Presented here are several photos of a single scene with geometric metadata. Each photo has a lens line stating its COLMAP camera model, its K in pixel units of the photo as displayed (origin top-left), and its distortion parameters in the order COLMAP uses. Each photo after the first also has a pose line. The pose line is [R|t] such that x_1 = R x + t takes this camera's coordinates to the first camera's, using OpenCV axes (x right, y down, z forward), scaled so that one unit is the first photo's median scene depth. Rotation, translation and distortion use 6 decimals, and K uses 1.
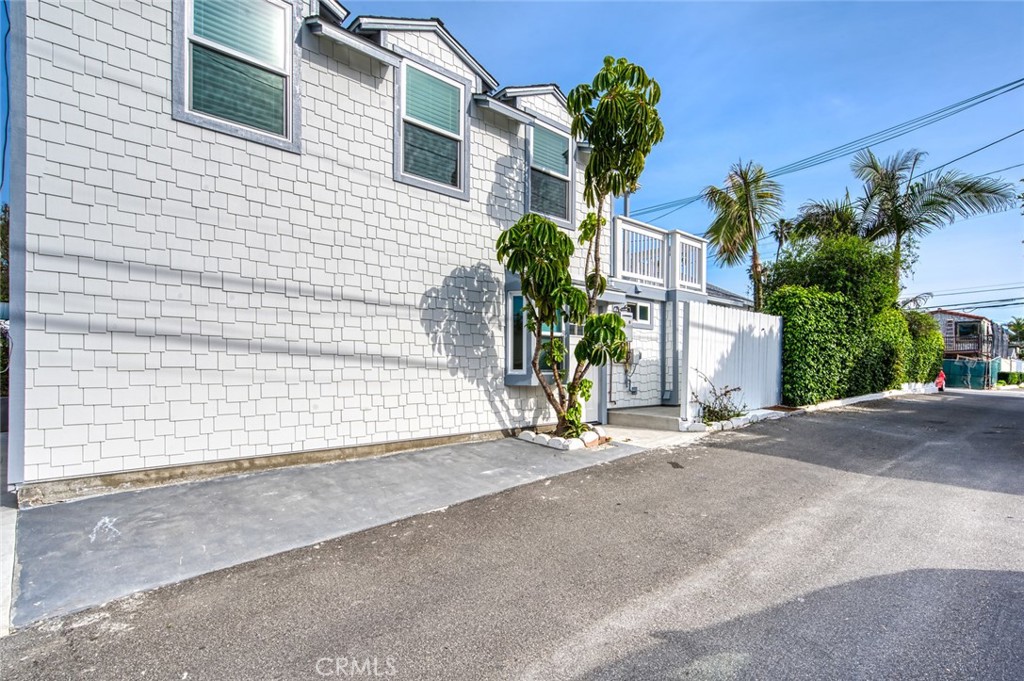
lens RADIAL K [[514.5, 0, 525.3], [0, 514.5, 365.7], [0, 0, 1]] dist [0.002942, 0.000608]
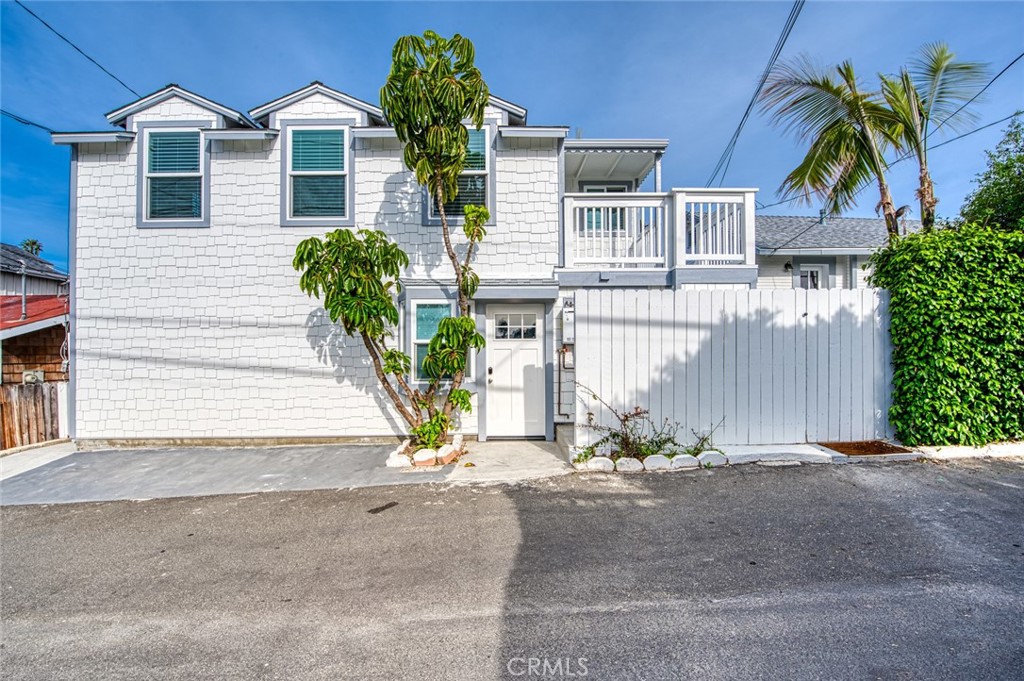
lens RADIAL K [[442.2, 0, 513.1], [0, 442.2, 346.2], [0, 0, 1]] dist [-0.019798, -0.000736]
pose [[0.737564, -0.022697, -0.674896, 0.945930], [0.012800, 0.999725, -0.019633, -0.045384], [0.675156, 0.005842, 0.737652, 0.649577]]
